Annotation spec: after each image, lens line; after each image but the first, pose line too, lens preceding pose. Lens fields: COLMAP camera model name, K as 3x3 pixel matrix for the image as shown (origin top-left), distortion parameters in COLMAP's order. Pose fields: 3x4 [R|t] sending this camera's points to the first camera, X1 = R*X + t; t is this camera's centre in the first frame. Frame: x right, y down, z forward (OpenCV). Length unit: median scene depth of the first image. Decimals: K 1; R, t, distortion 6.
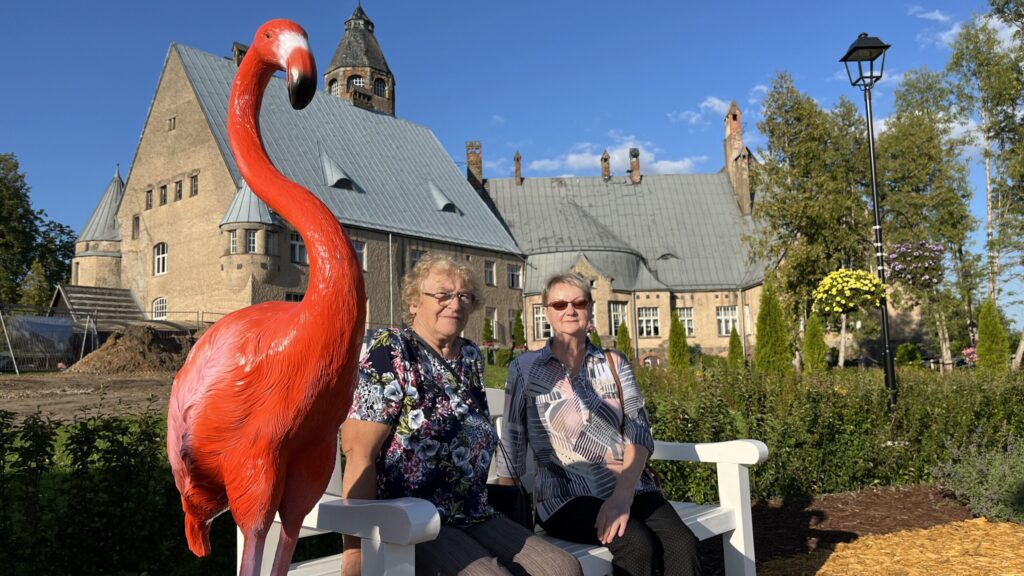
lens RADIAL K [[808.6, 0, 512.0], [0, 808.6, 288.0], [0, 0, 1]] dist [0.079462, -0.121441]
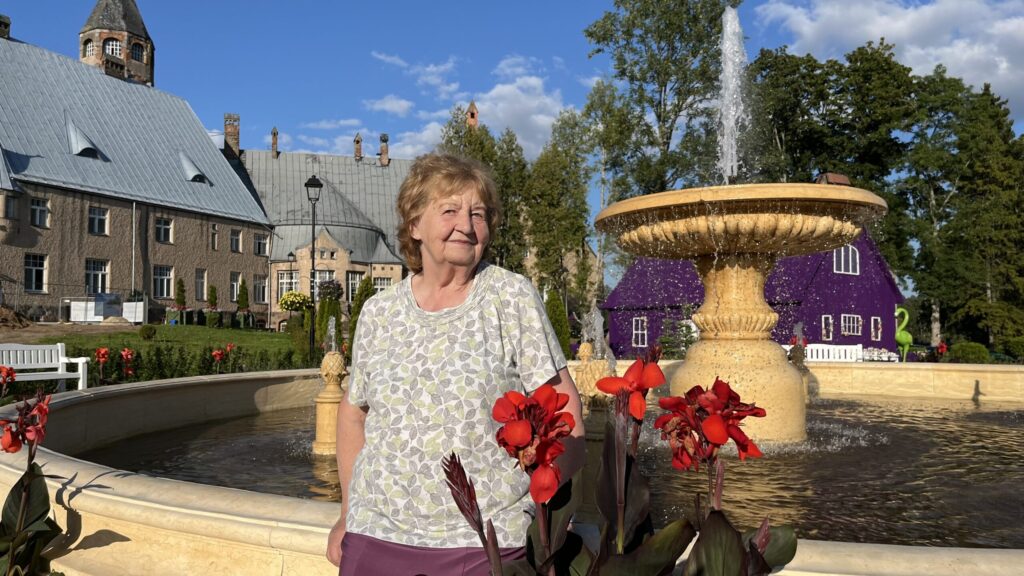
lens RADIAL K [[808.6, 0, 512.0], [0, 808.6, 288.0], [0, 0, 1]] dist [0.079462, -0.121441]
pose [[0.967680, 0.040167, 0.248961, 0.059980], [-0.052626, 0.997662, 0.043589, -0.021532], [-0.246628, -0.055282, 0.967532, -0.164828]]
